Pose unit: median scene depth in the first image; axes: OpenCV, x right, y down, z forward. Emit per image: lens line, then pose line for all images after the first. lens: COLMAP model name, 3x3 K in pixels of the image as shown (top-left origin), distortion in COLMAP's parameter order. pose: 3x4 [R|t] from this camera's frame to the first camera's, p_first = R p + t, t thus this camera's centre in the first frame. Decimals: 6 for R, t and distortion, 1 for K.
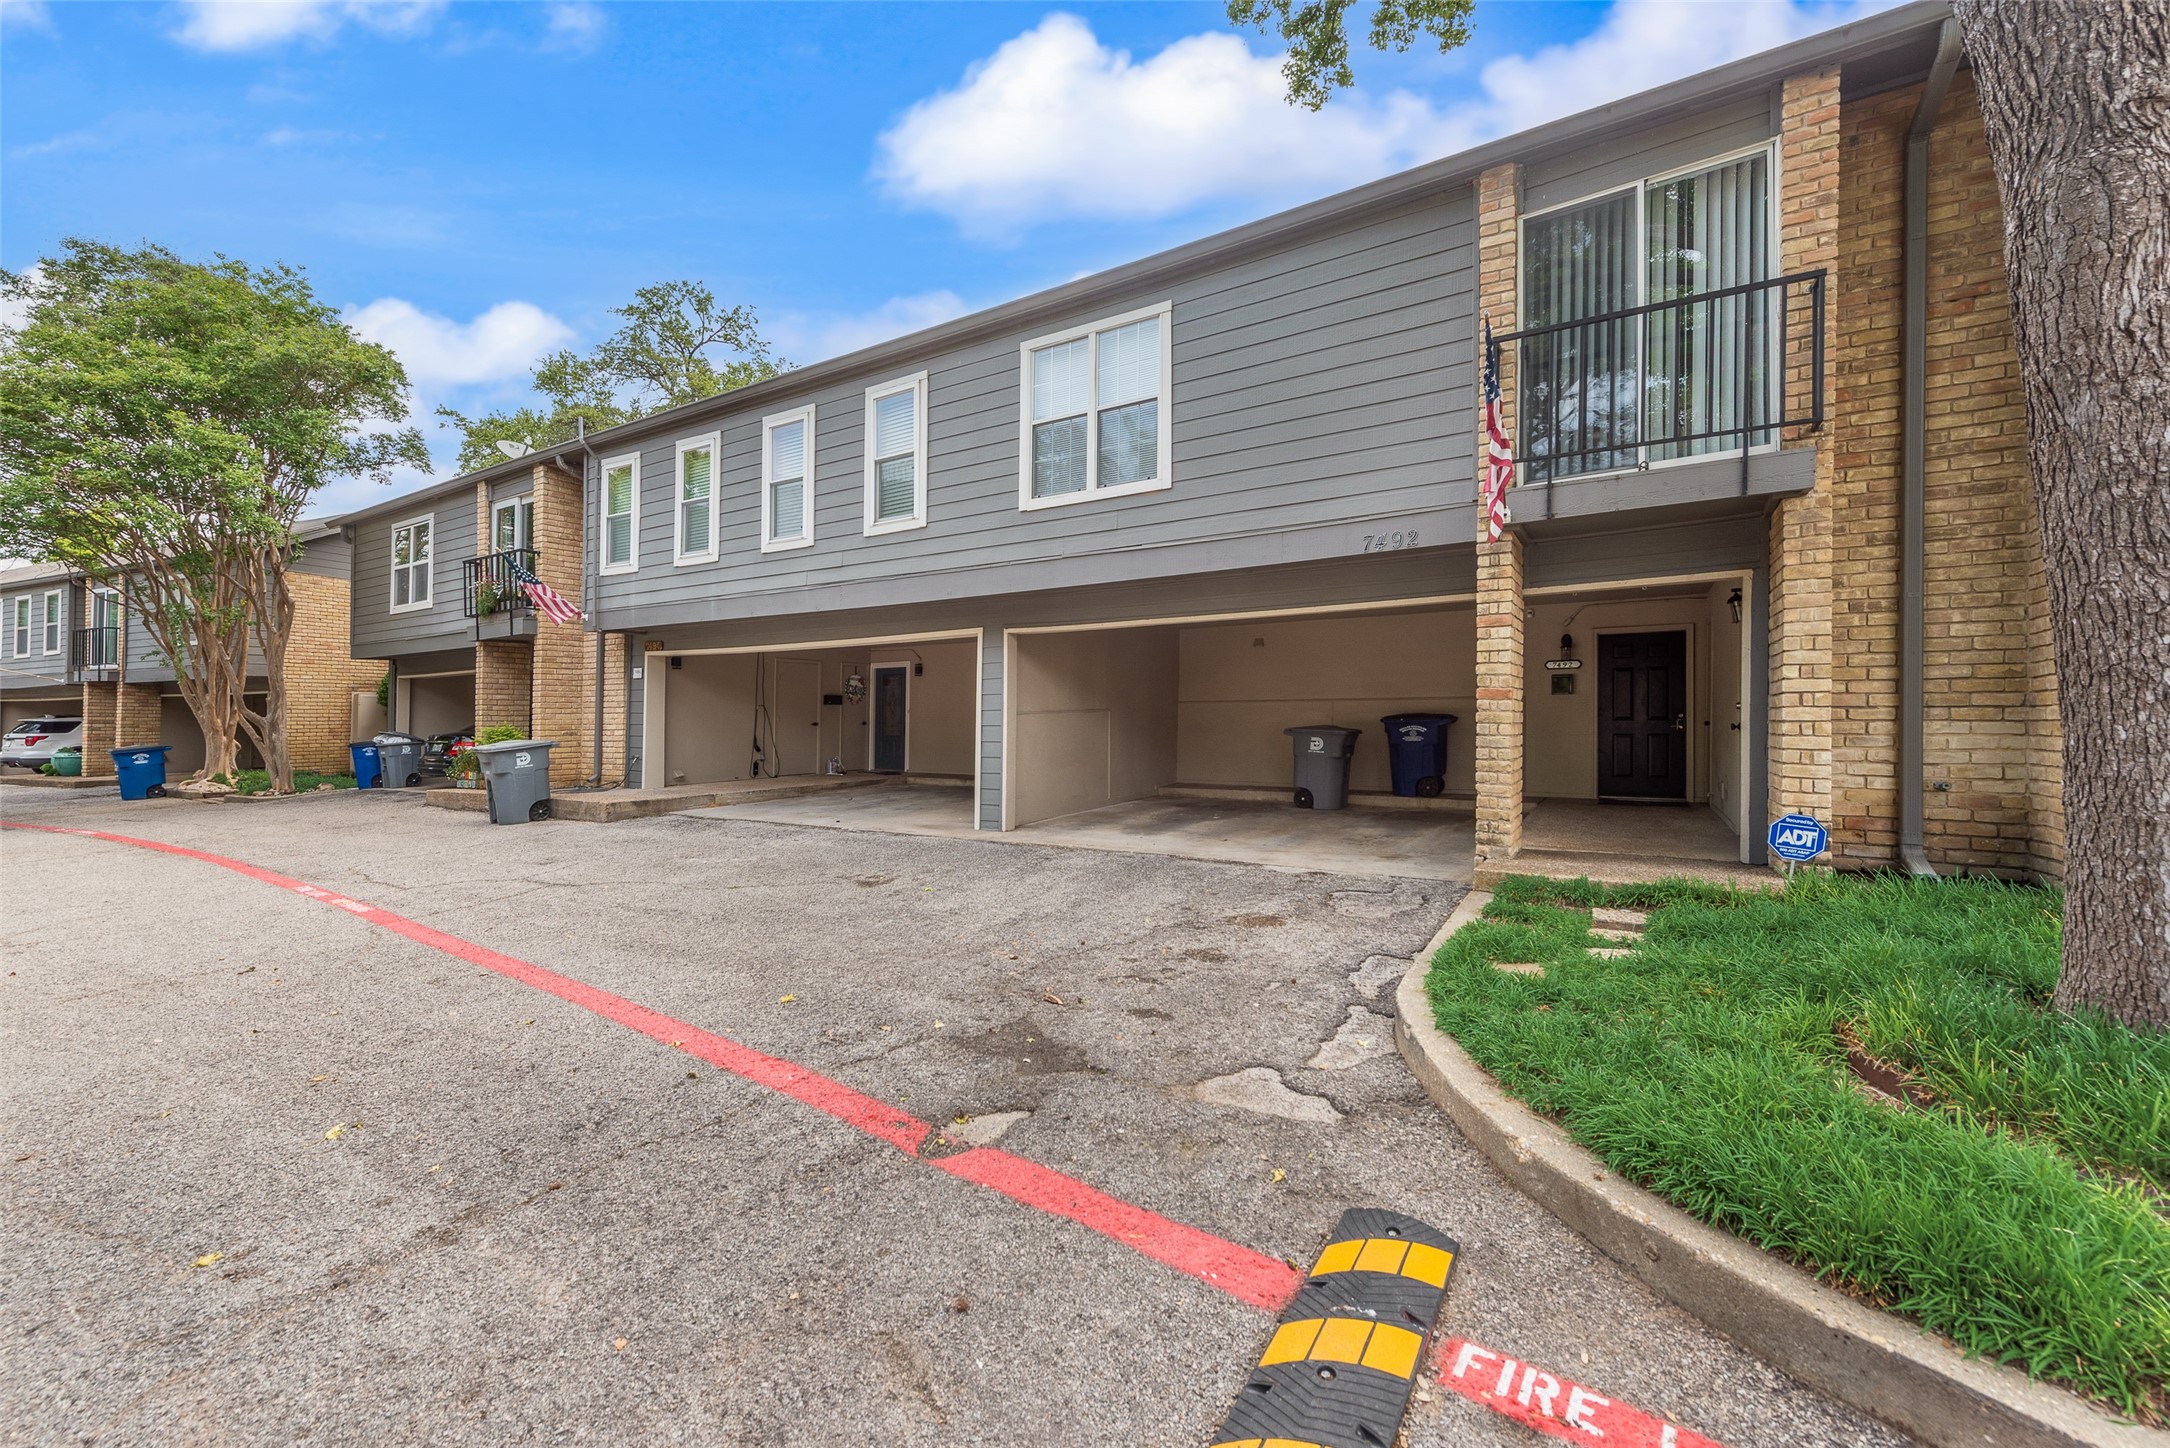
lens RADIAL K [[853.4, 0, 1085.0], [0, 853.4, 724.0], [0, 0, 1]] dist [0.014083, -0.004617]
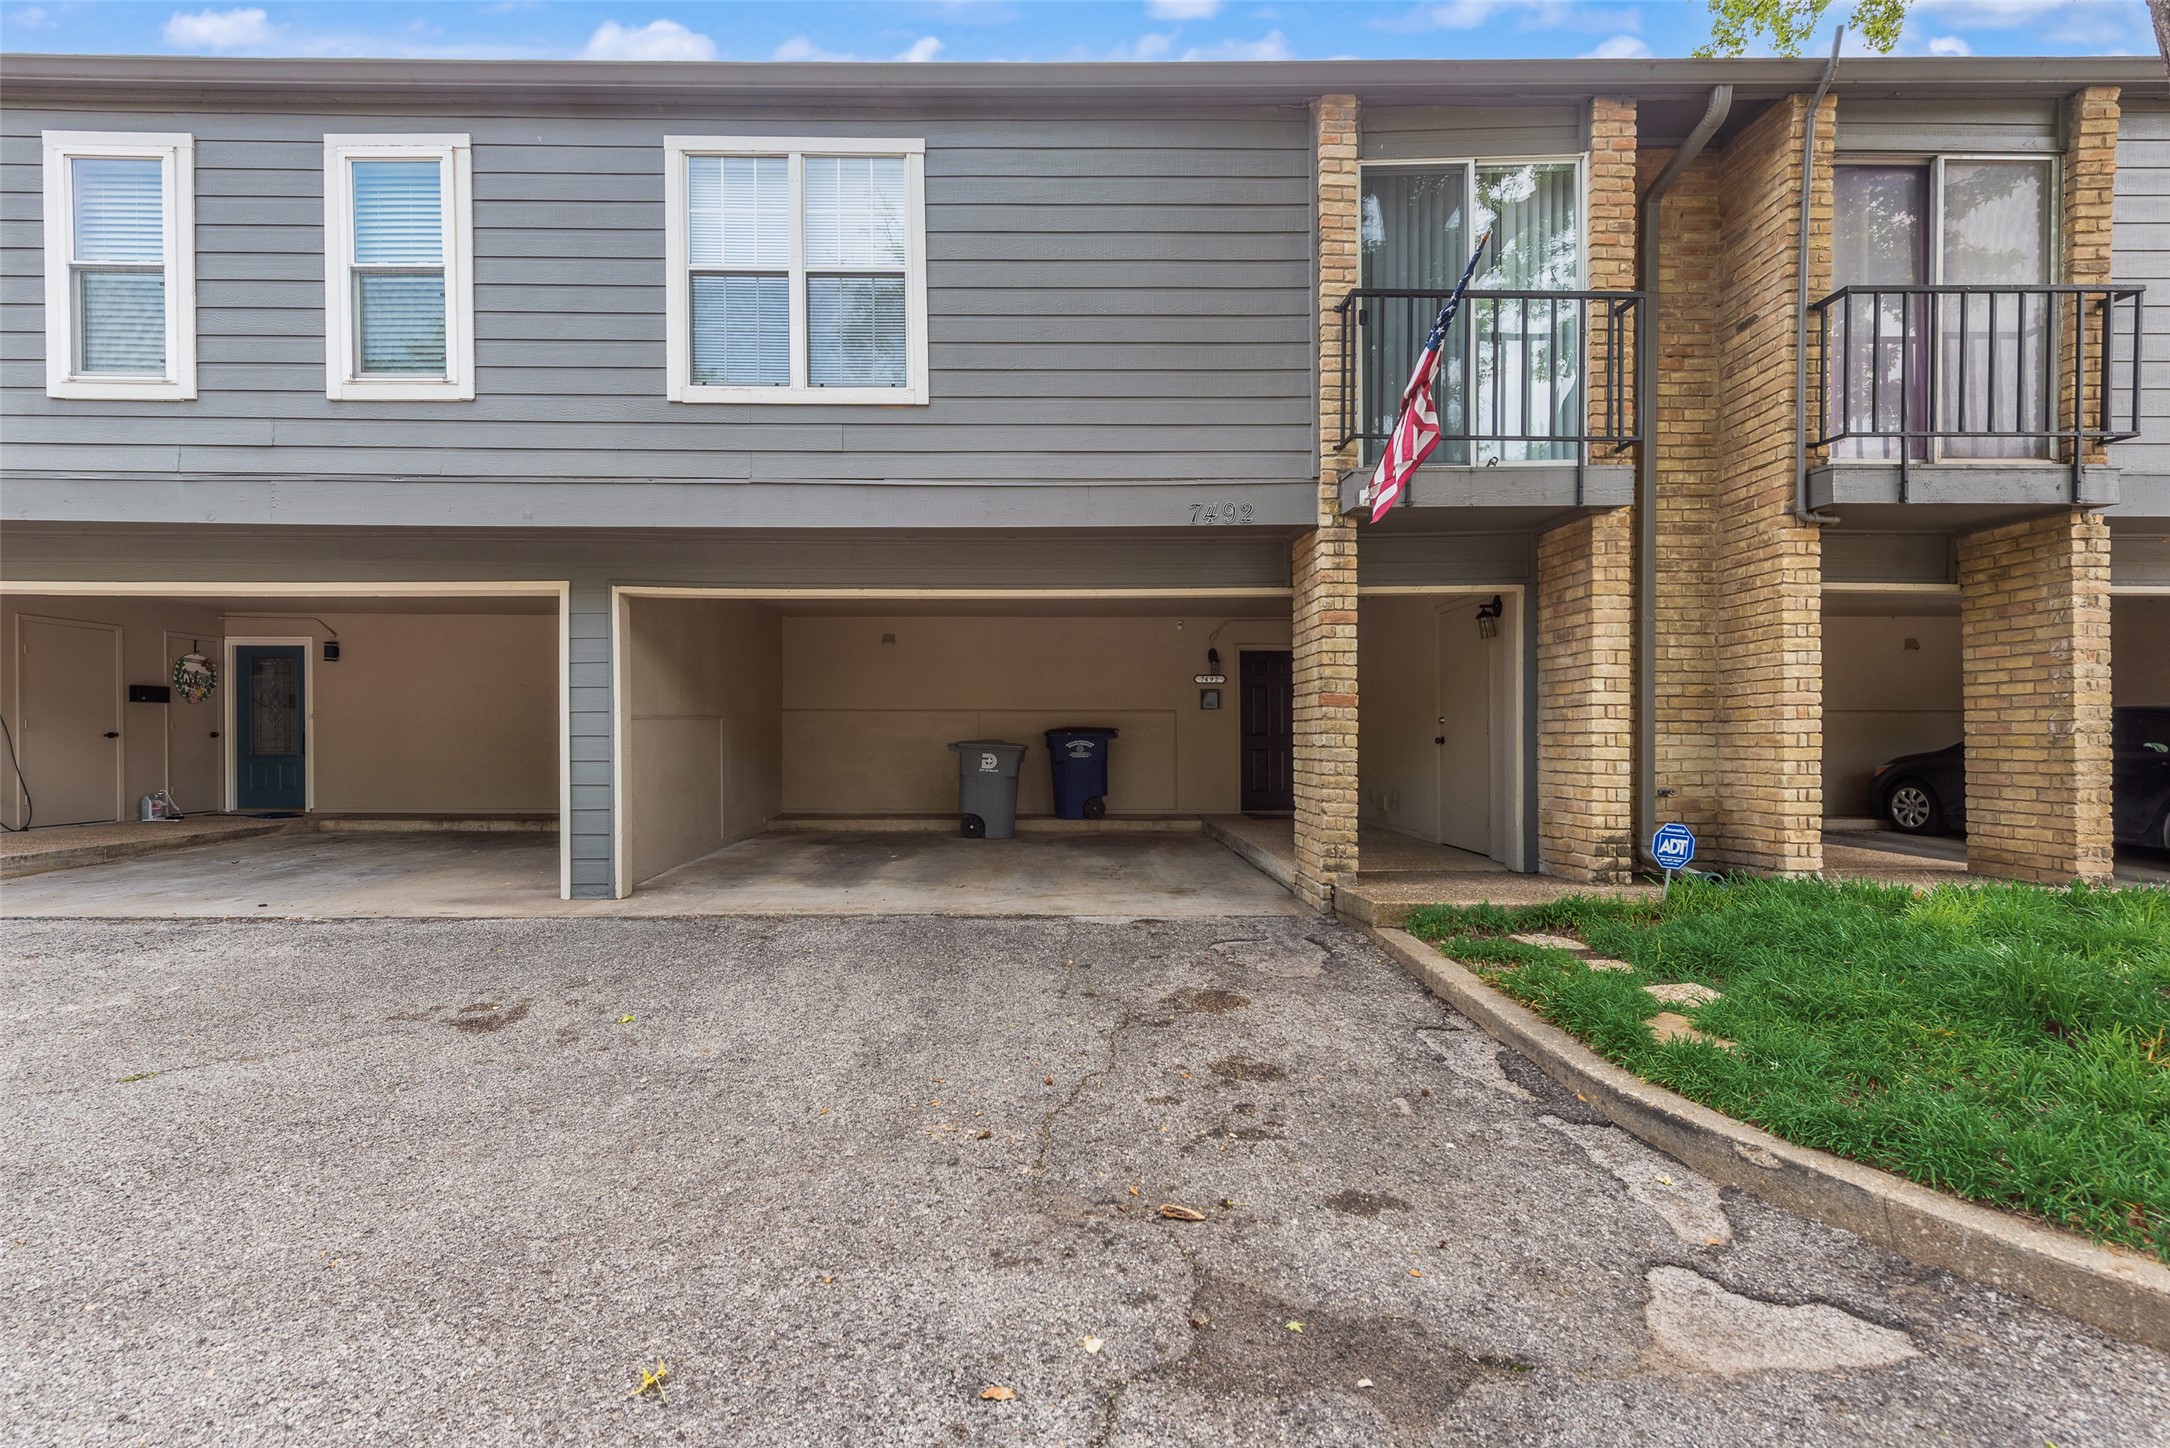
lens RADIAL K [[931.2, 0, 1082.6], [0, 931.2, 764.5], [0, 0, 1]] dist [0.016624, -0.005199]
pose [[0.851551, -0.009104, 0.524193, -0.244136], [-0.003194, 0.999741, 0.022553, 0.009515], [-0.524262, -0.020879, 0.851301, 0.309883]]
